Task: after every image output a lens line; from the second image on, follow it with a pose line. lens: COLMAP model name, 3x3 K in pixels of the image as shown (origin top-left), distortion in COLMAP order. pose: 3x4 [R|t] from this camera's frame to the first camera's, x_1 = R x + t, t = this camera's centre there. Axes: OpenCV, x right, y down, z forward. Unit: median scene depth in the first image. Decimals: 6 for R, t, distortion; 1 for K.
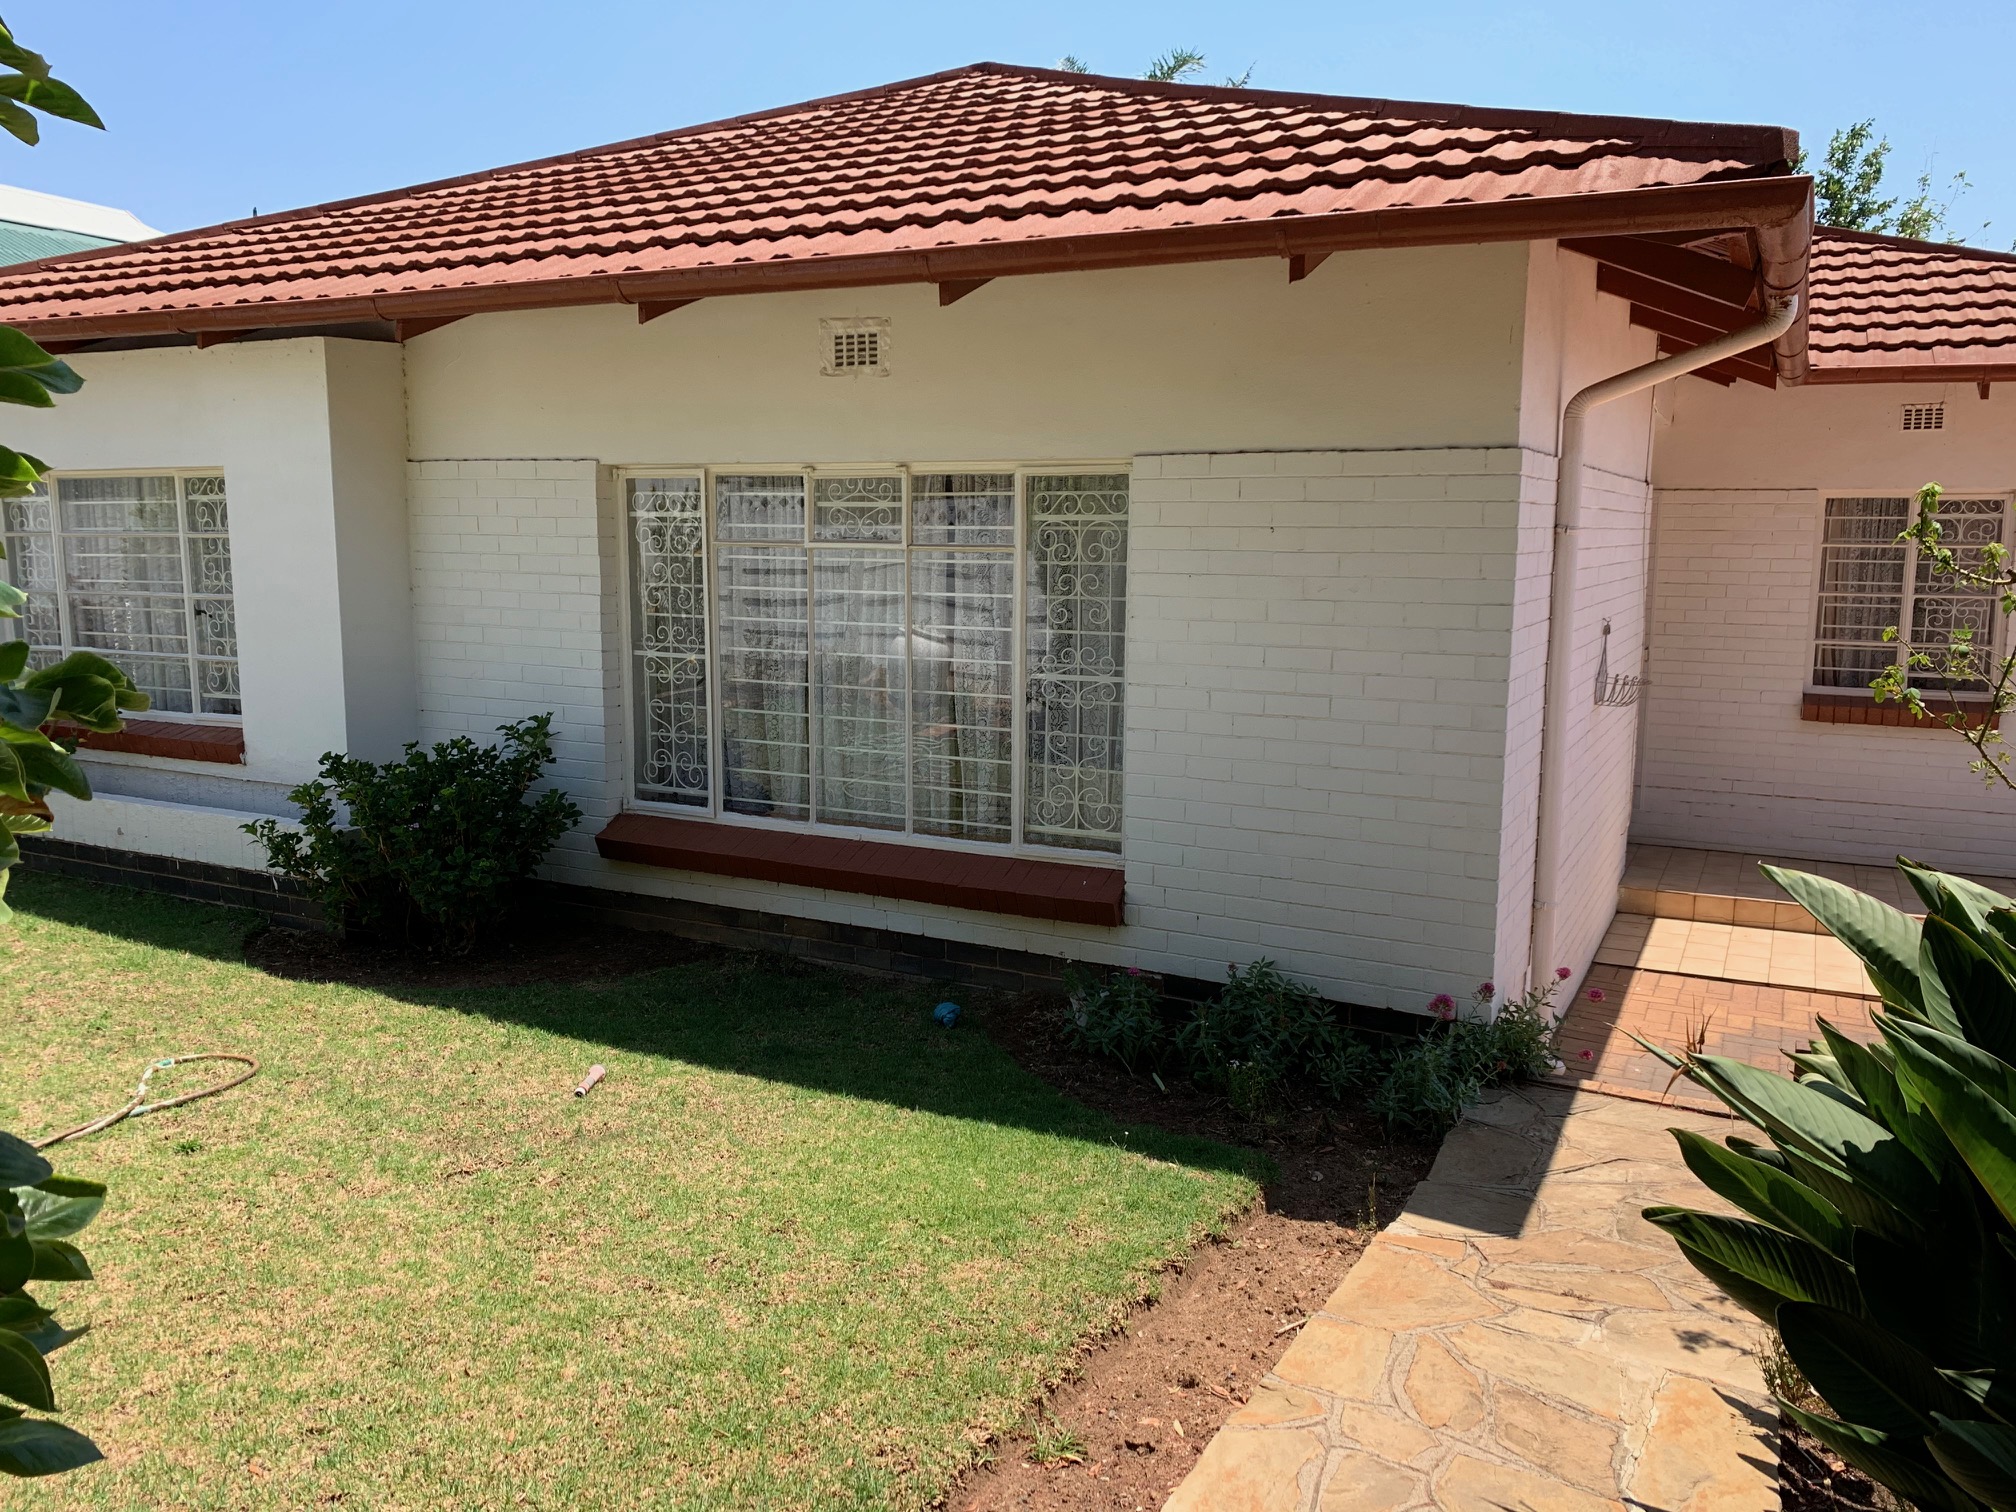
lens RADIAL K [[1566.5, 0, 1008.0], [0, 1566.5, 756.0], [0, 0, 1]] dist [0.112902, -0.169050]
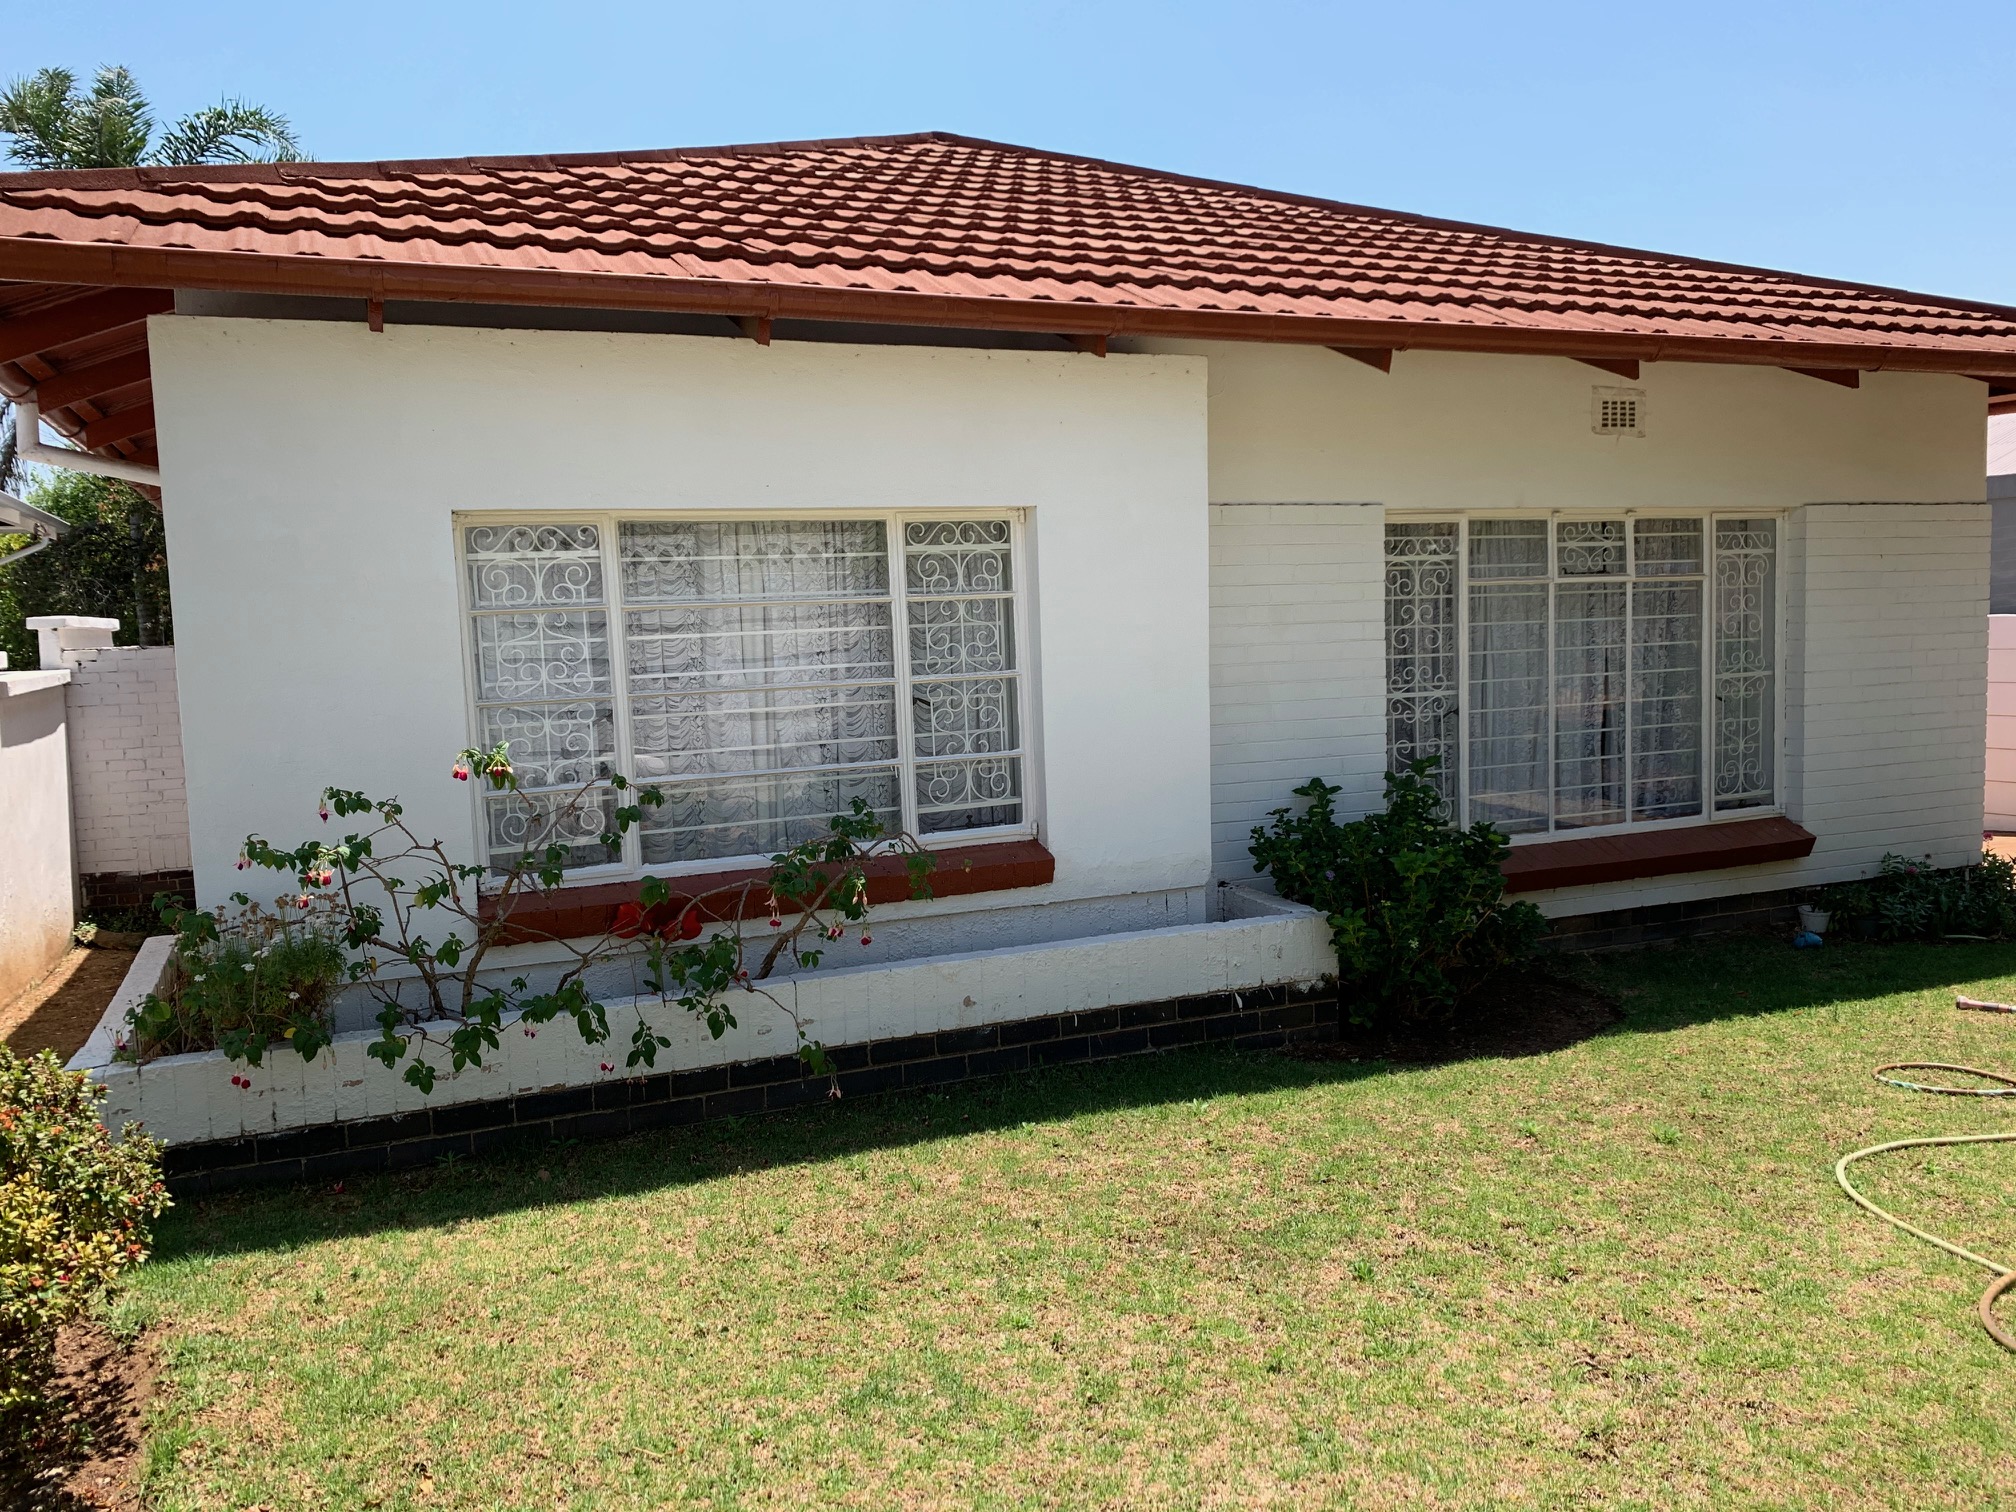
lens RADIAL K [[1598.0, 0, 1008.0], [0, 1598.0, 756.0], [0, 0, 1]] dist [-0.058894, 0.118327]
pose [[0.638060, -0.104295, 0.762891, -1.174482], [0.139586, 0.990035, 0.018602, -0.080937], [-0.757229, 0.094620, 0.646260, 0.541069]]
